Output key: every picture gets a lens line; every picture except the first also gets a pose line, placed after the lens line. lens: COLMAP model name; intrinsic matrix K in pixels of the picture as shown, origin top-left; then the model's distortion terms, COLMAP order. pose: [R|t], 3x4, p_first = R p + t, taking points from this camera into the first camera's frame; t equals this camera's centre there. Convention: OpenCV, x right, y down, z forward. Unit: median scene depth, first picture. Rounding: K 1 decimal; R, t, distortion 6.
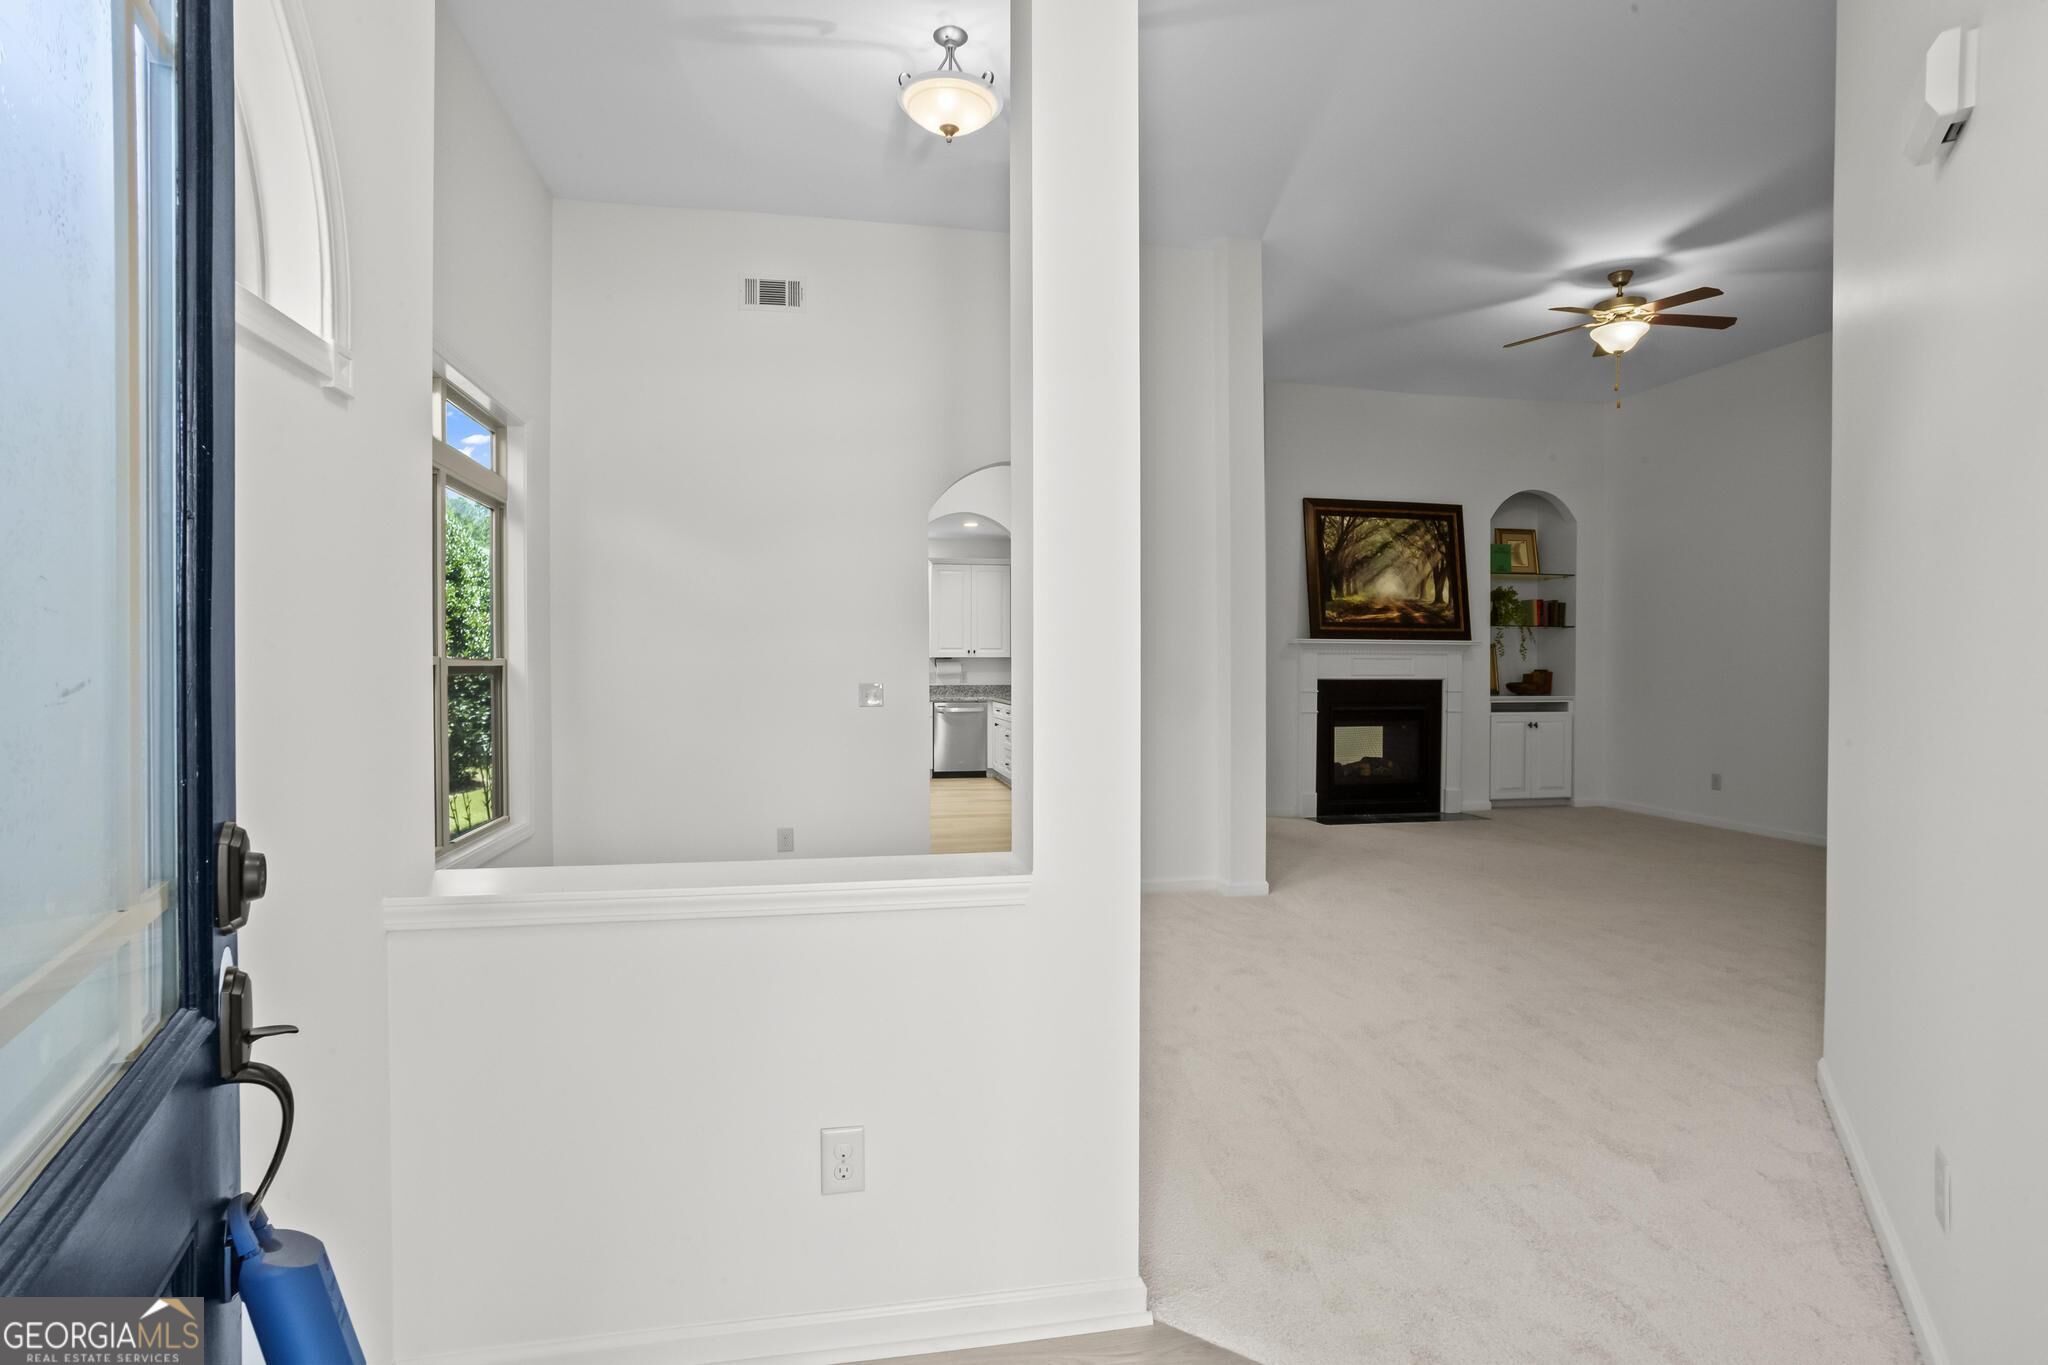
lens RADIAL K [[1011.2, 0, 998.9], [0, 1011.2, 665.6], [0, 0, 1]] dist [-0.030110, 0.012157]
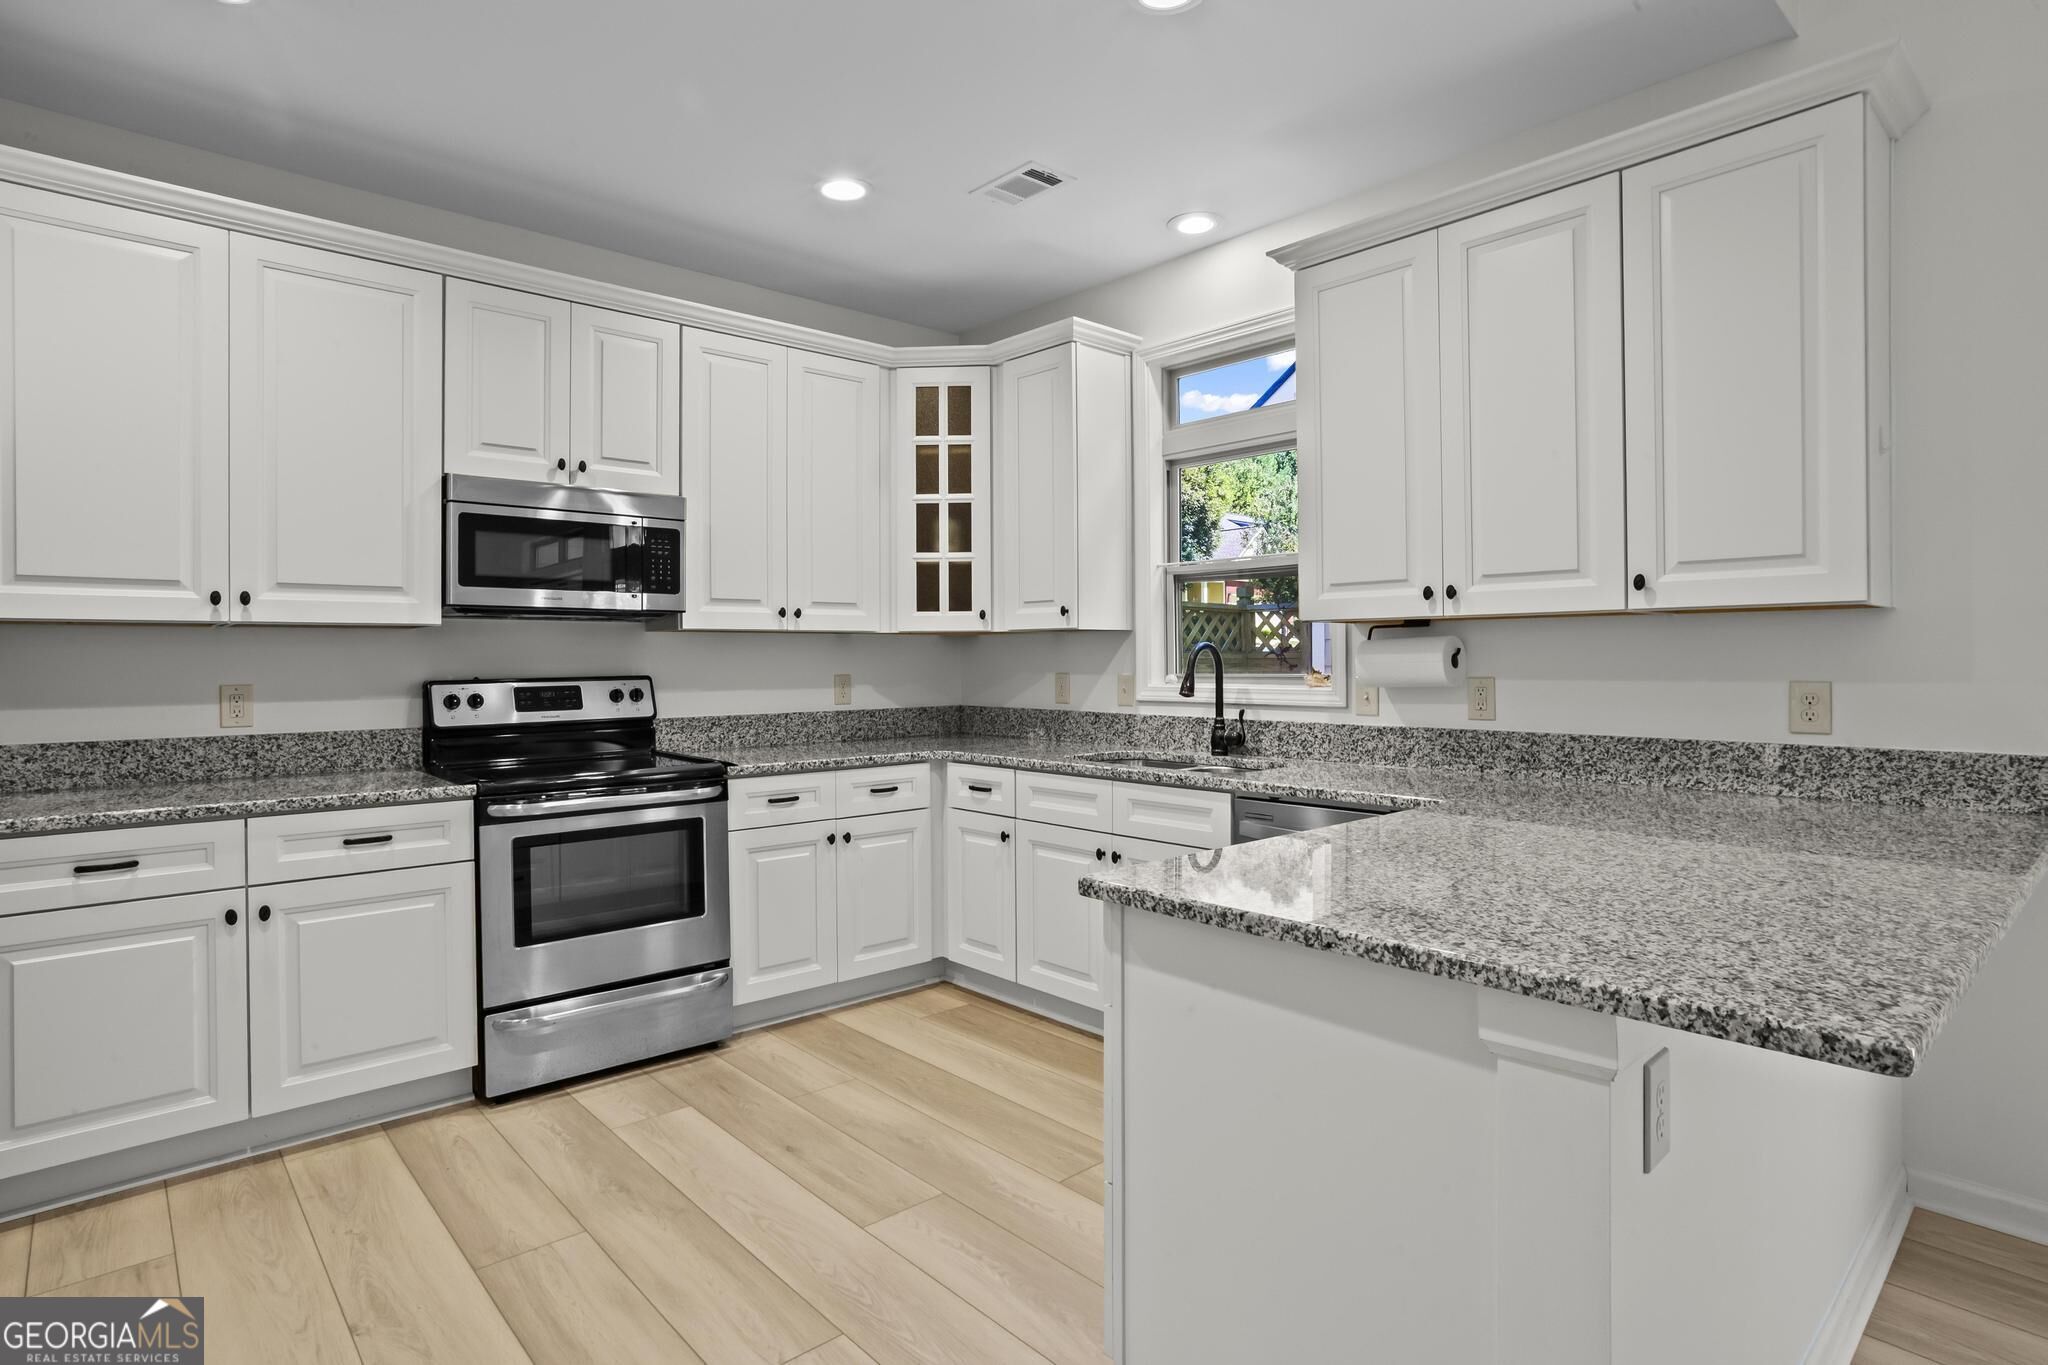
lens RADIAL K [[1114.6, 0, 1007.8], [0, 1114.6, 639.4], [0, 0, 1]] dist [-0.019958, 0.003913]
pose [[0.519458, -0.008905, -0.854450, 0.137095], [0.002214, 0.999956, -0.009075, -0.000547], [0.854493, 0.002823, 0.519455, 0.772625]]
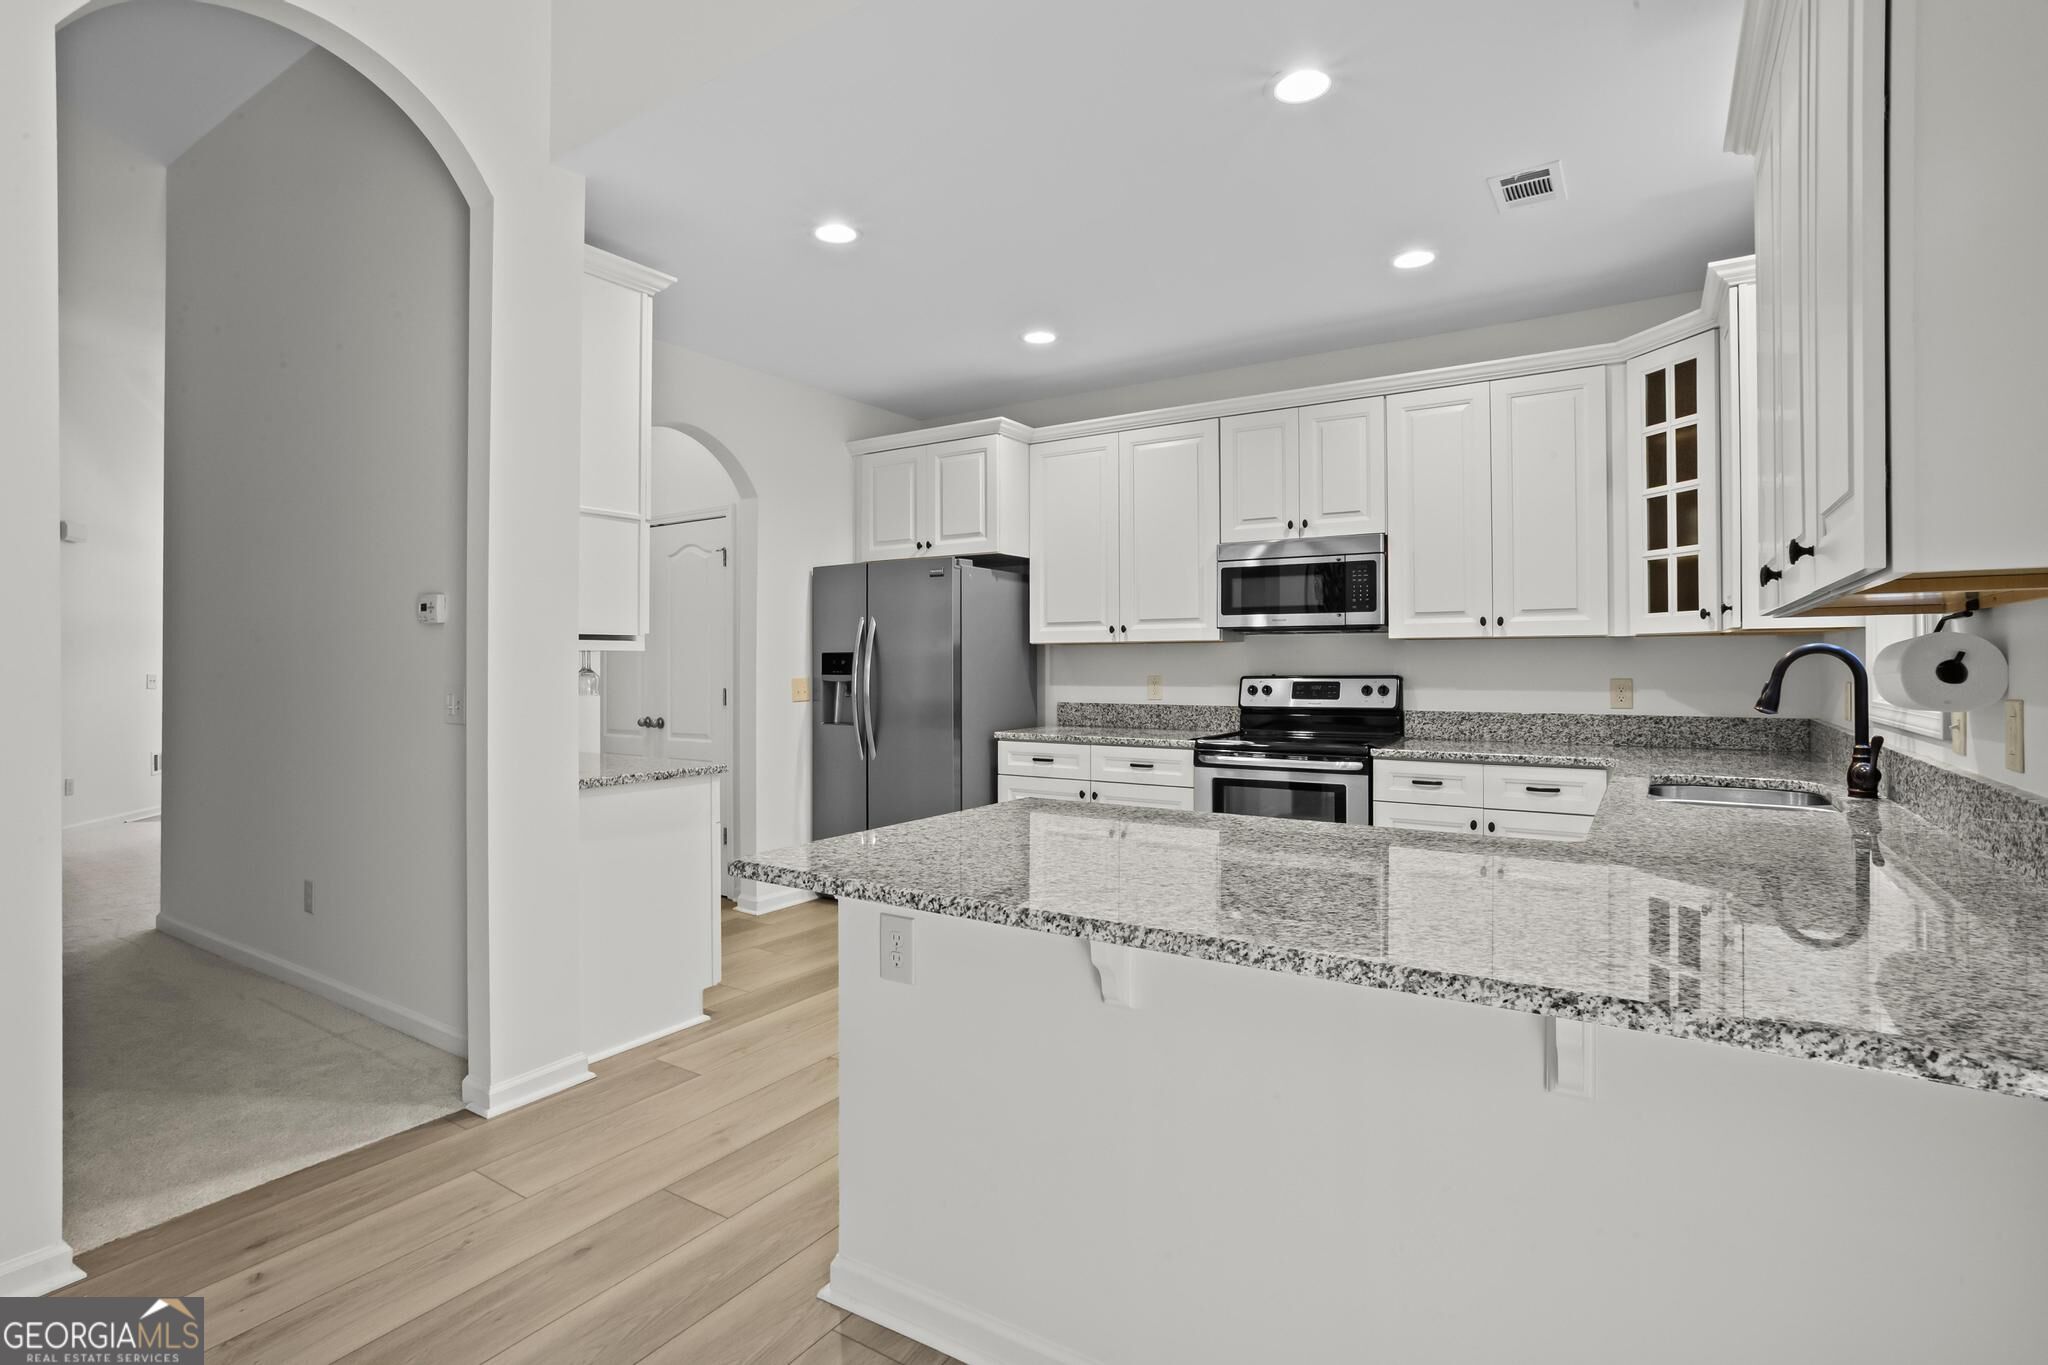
lens RADIAL K [[1011.2, 0, 975.7], [0, 1011.2, 653.5], [0, 0, 1]] dist [-0.030110, 0.012157]
pose [[-0.706950, 0.002847, -0.707257, 0.176040], [0.008194, 0.999958, -0.004165, -0.000973], [0.707216, -0.008740, -0.706944, 1.009952]]
